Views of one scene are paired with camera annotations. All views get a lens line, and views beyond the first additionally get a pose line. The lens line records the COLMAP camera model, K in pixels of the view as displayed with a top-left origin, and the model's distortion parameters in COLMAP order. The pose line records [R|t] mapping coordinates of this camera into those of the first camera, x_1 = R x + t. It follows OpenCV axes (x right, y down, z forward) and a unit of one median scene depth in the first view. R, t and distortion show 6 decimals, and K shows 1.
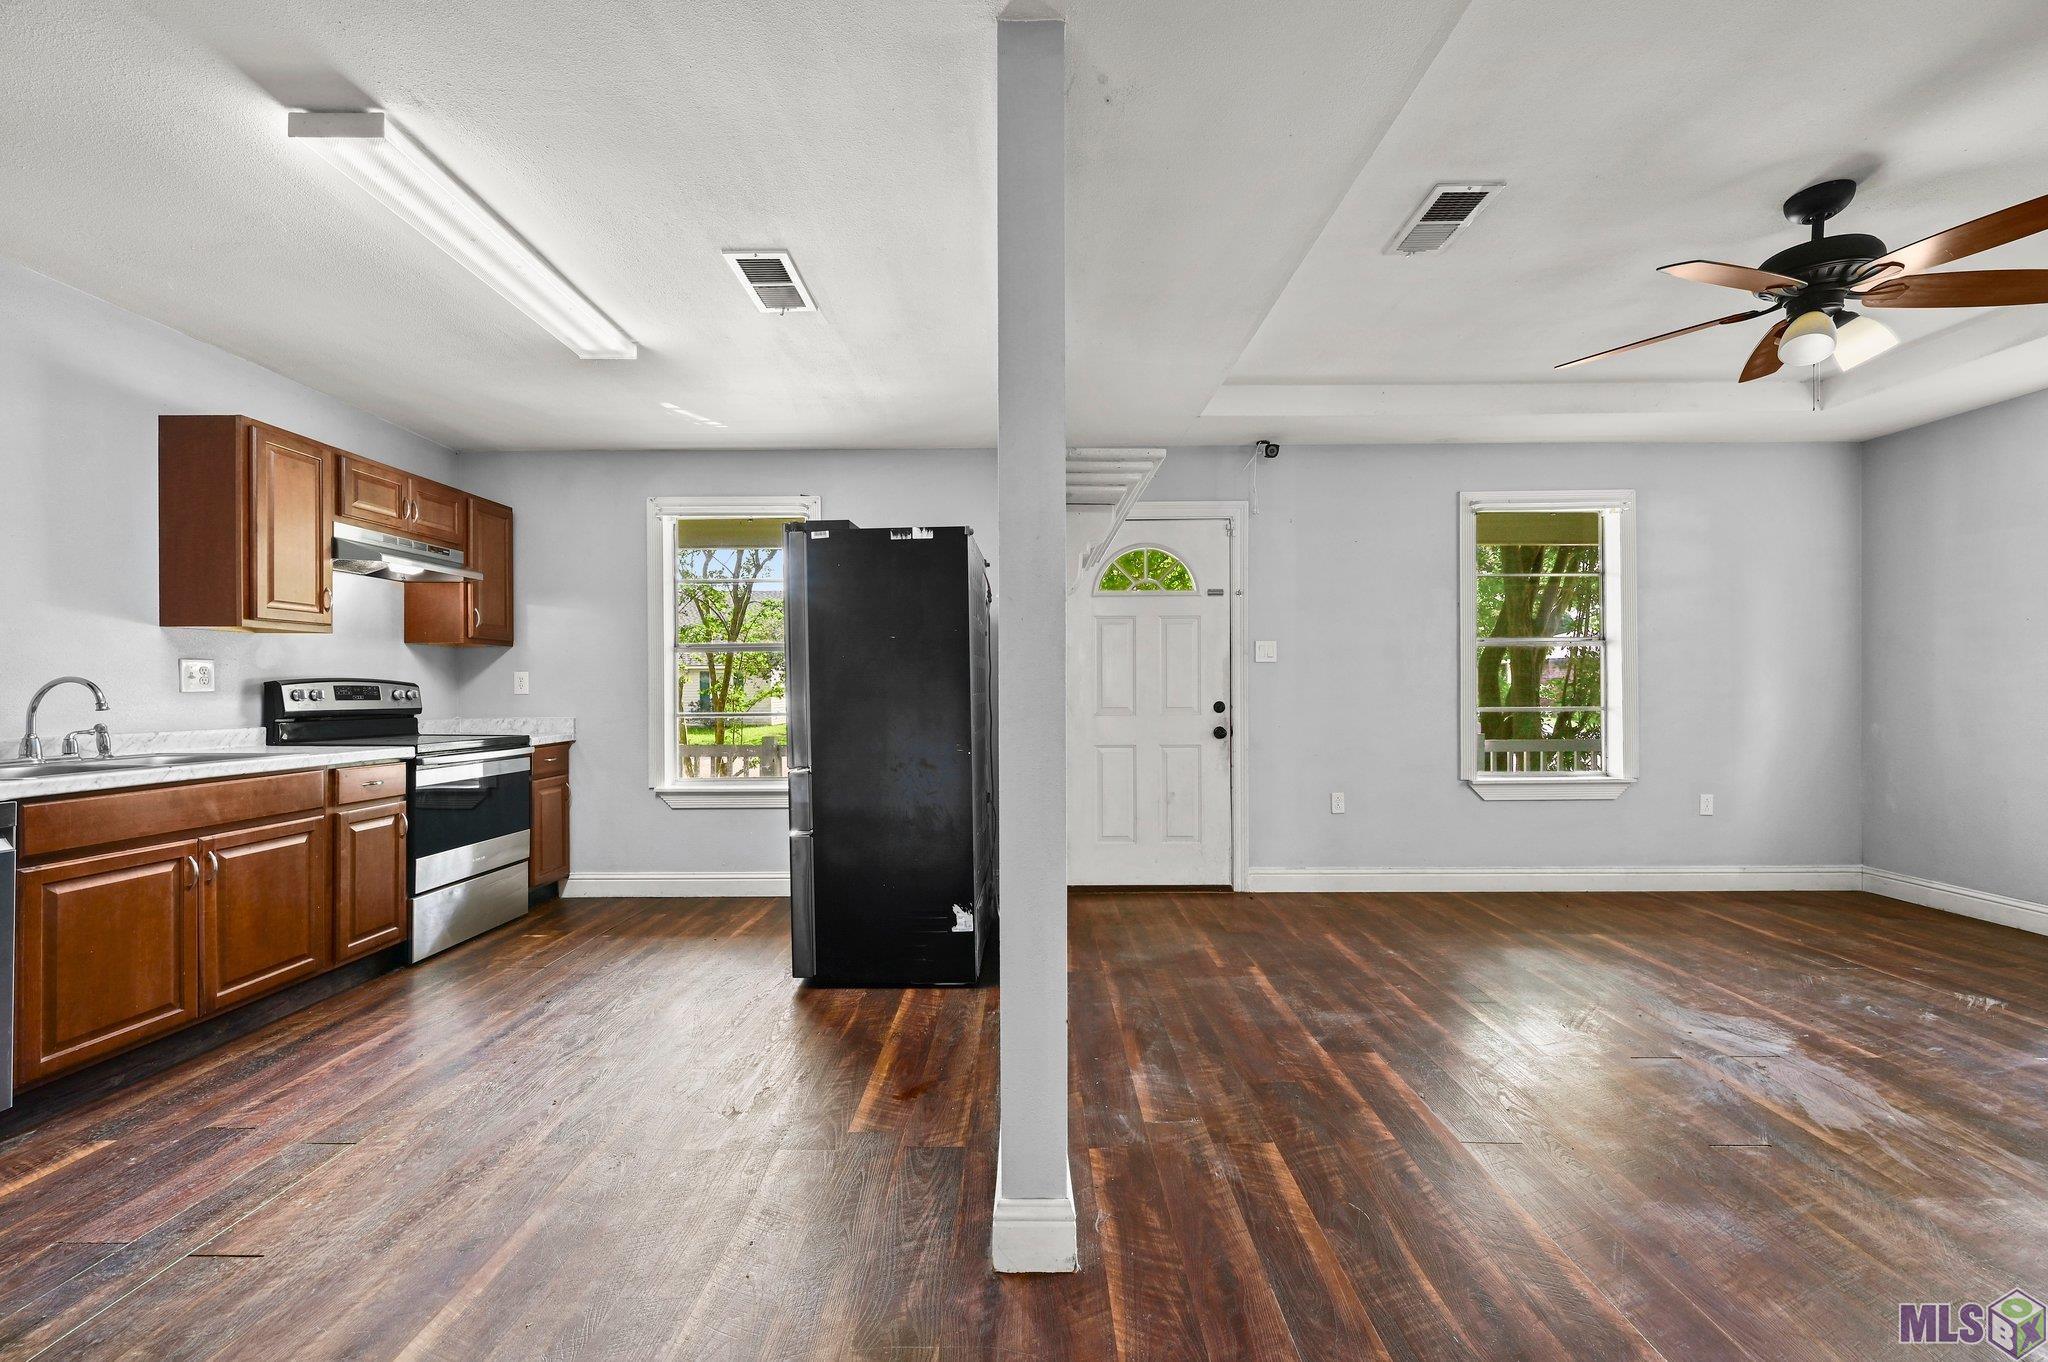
lens RADIAL K [[797.2, 0, 1027.0], [0, 797.2, 687.5], [0, 0, 1]] dist [-0.000519, 0.000028]
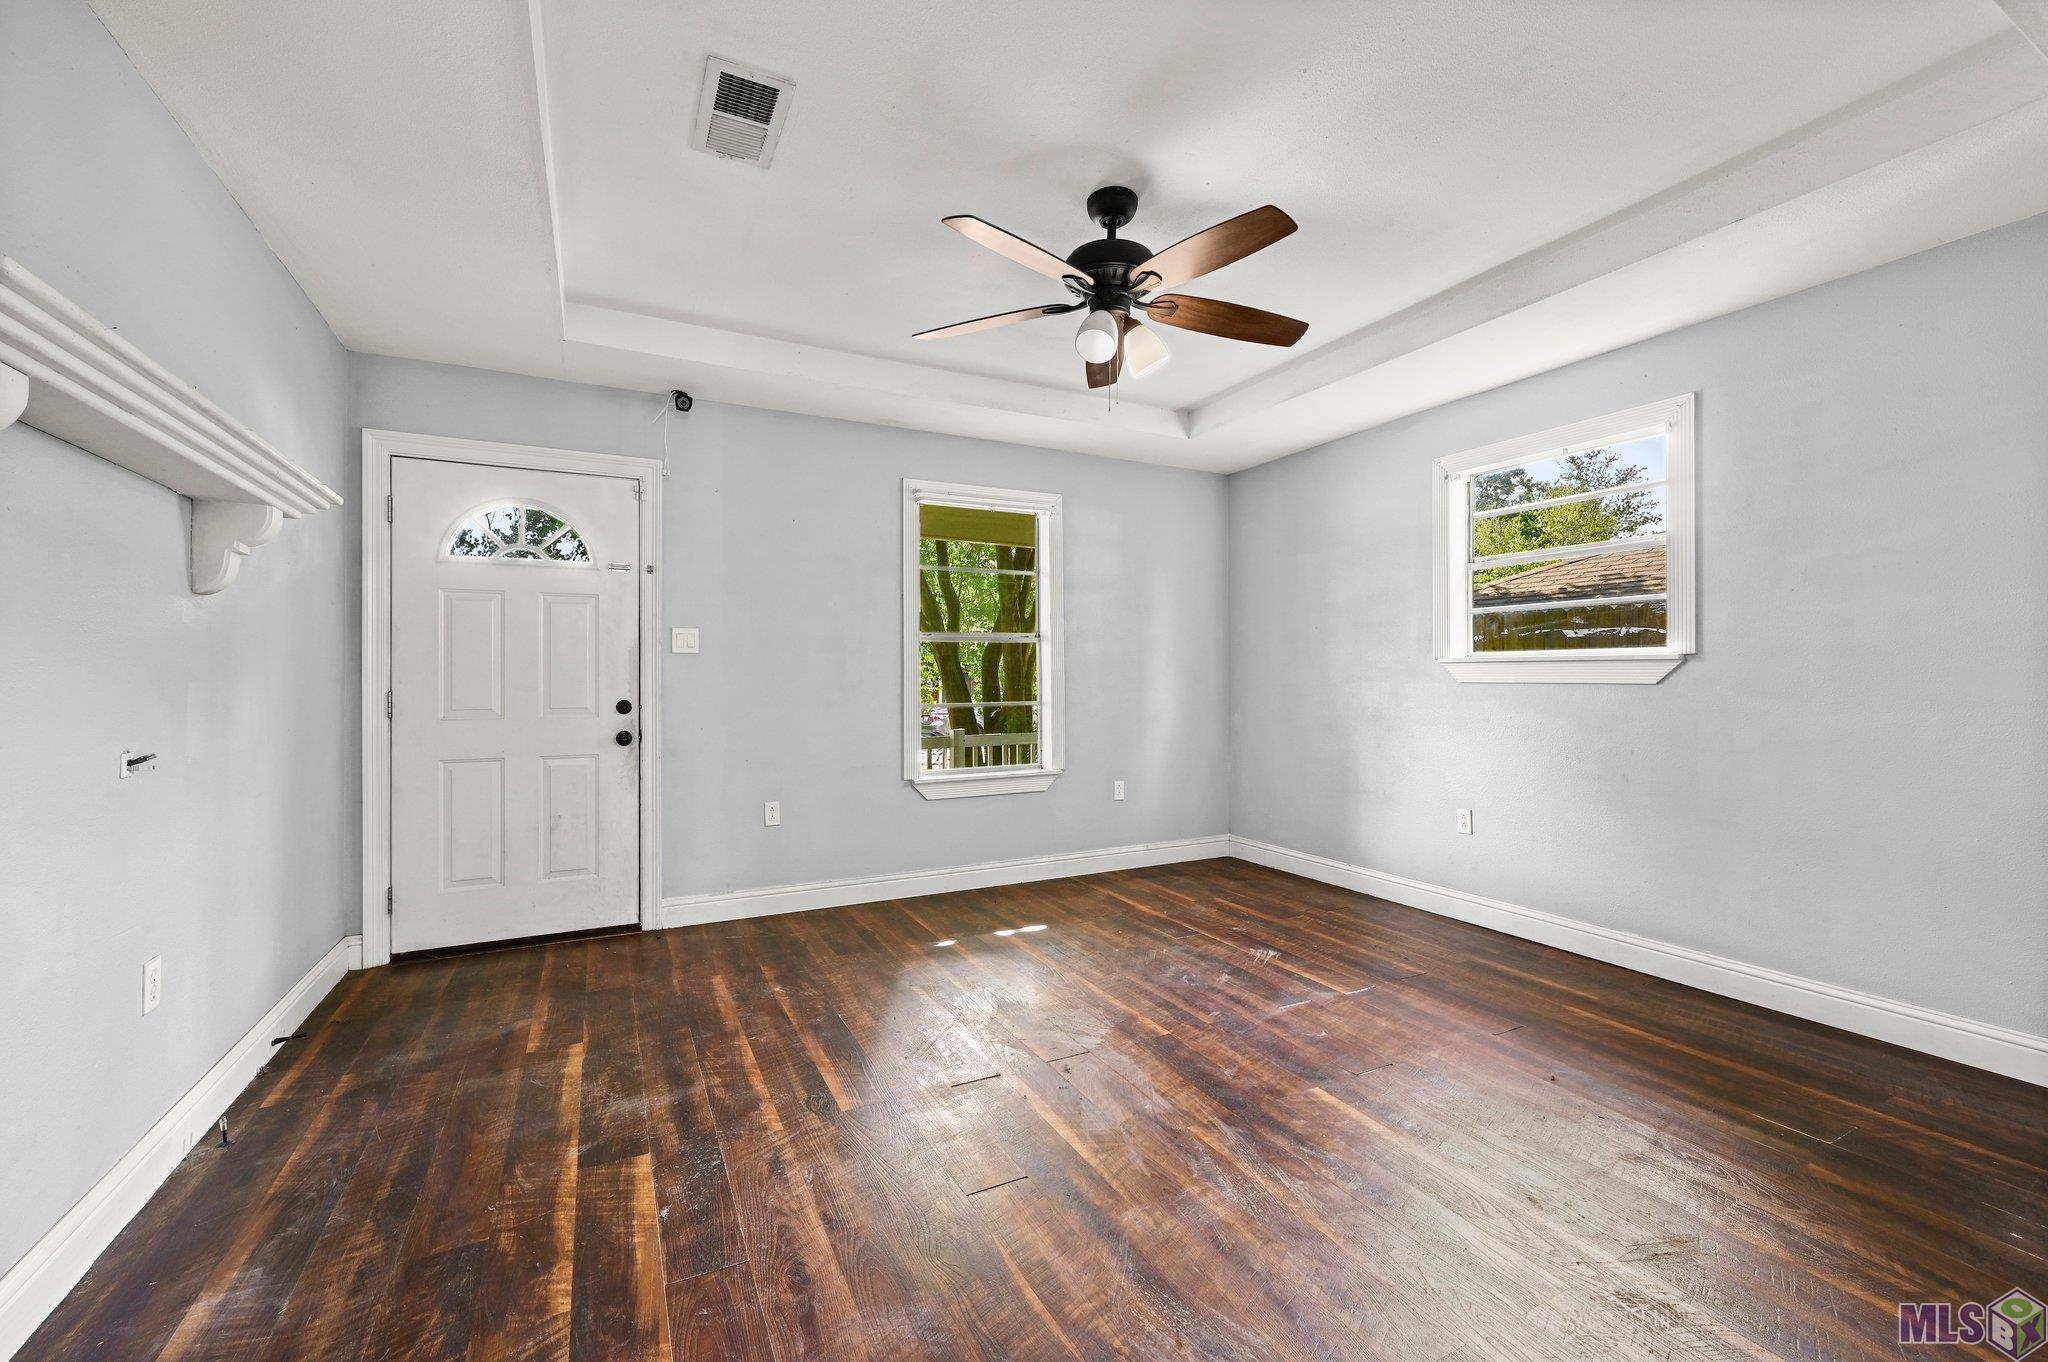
lens RADIAL K [[816.8, 0, 1016.6], [0, 816.8, 675.3], [0, 0, 1]] dist [0.001223, 0.000239]
pose [[0.889707, 0.004199, 0.456513, 0.302637], [0.000392, 0.999950, -0.009962, 0.000465], [-0.456532, 0.009042, 0.889661, 0.096114]]
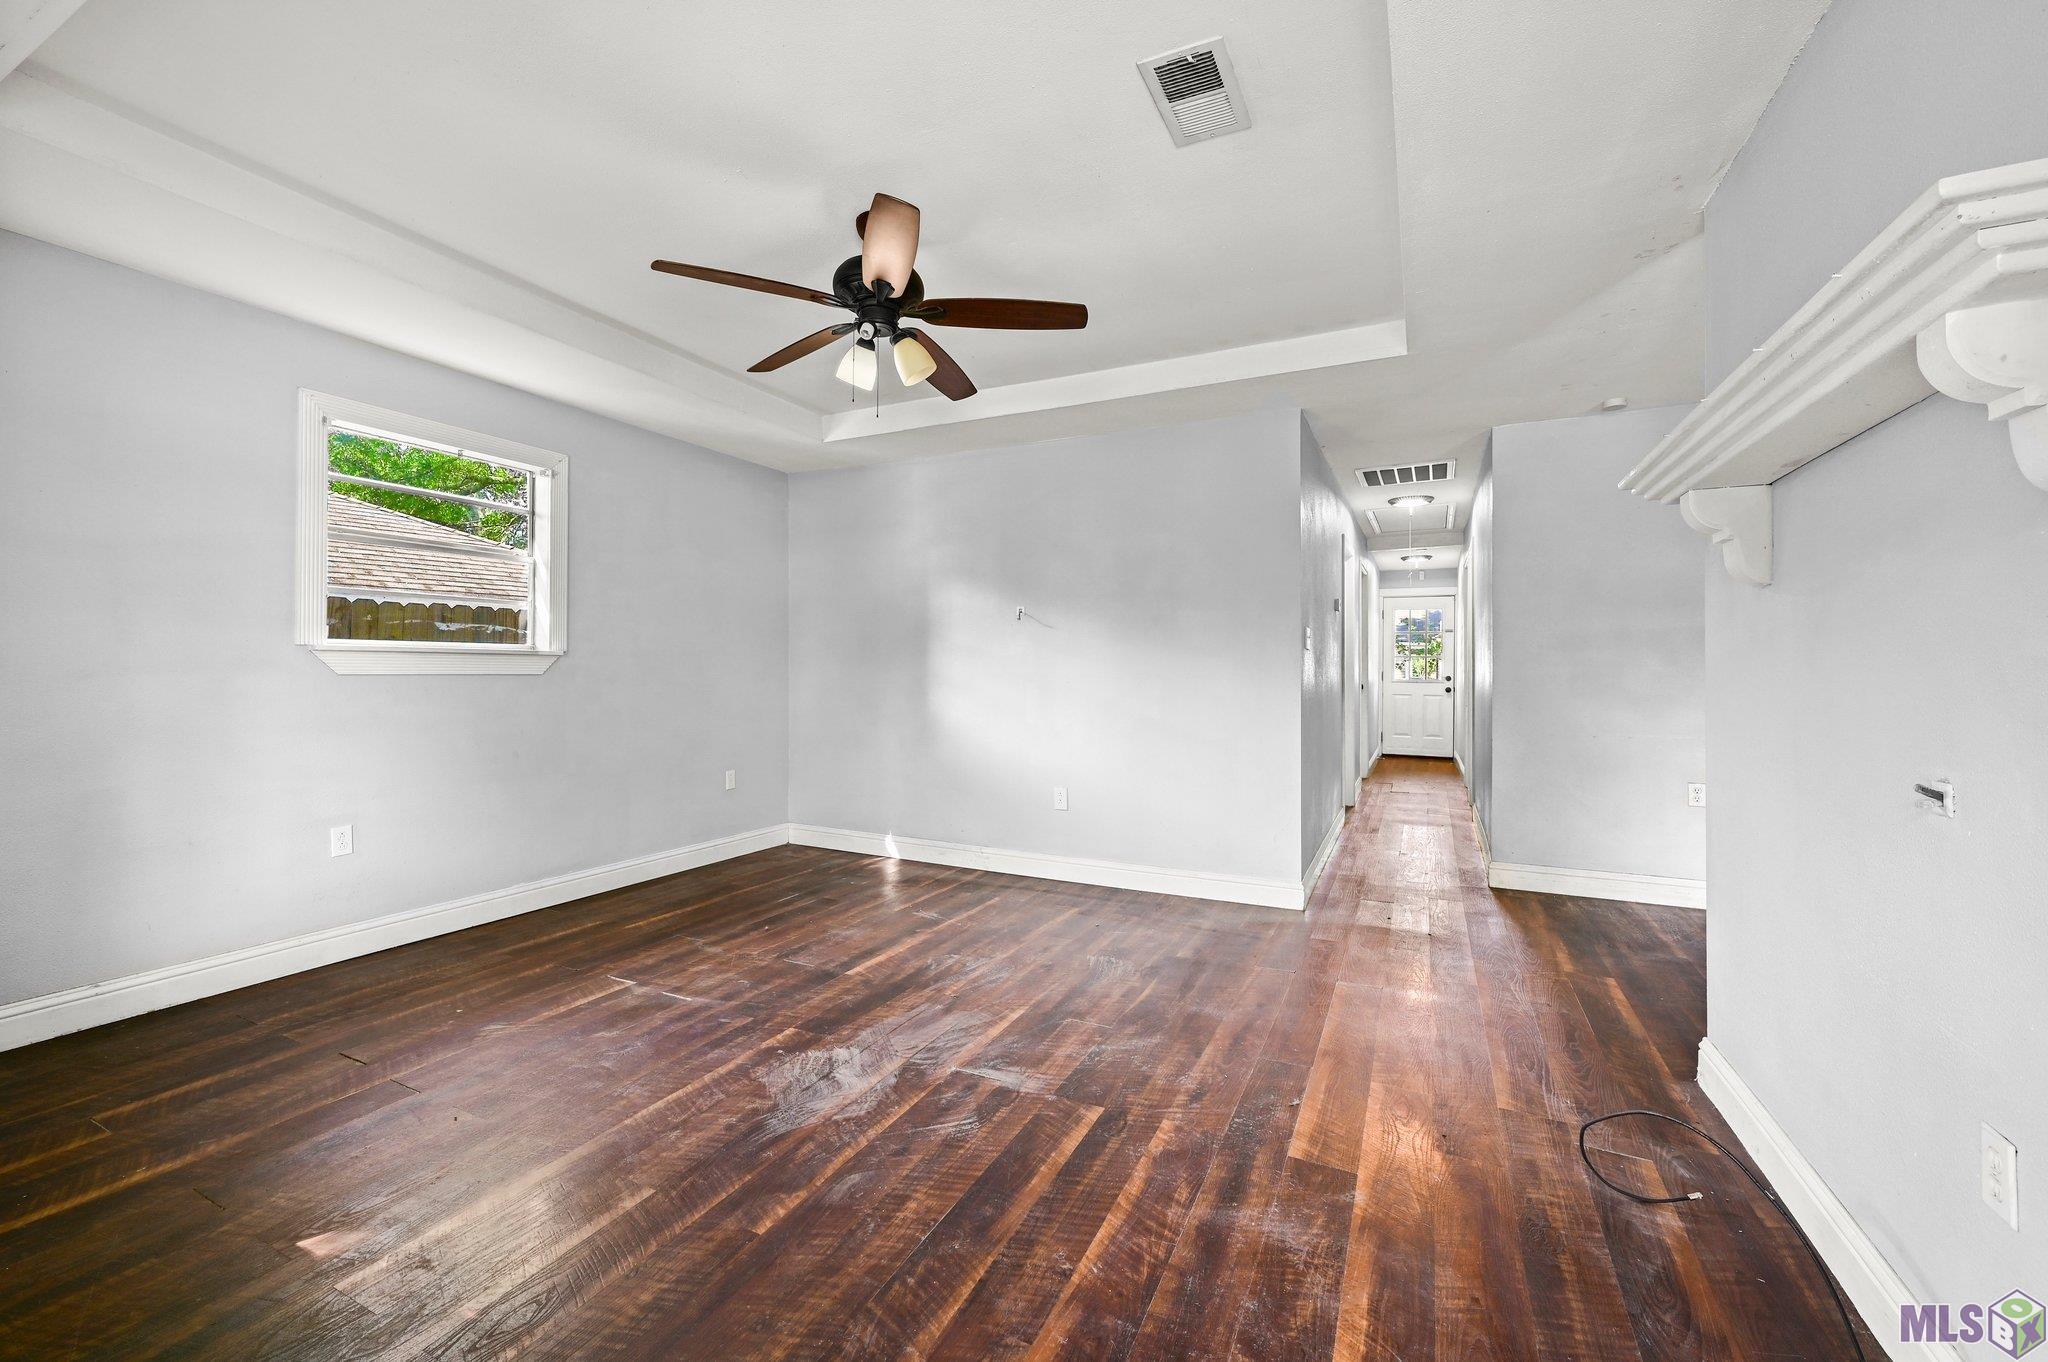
lens RADIAL K [[816.8, 0, 1016.6], [0, 816.8, 675.3], [0, 0, 1]] dist [0.001223, 0.000239]
pose [[-0.895200, -0.003632, 0.445650, 0.250242], [-0.000314, 0.999972, 0.007519, -0.007485], [-0.445665, 0.006591, -0.895176, 1.407750]]
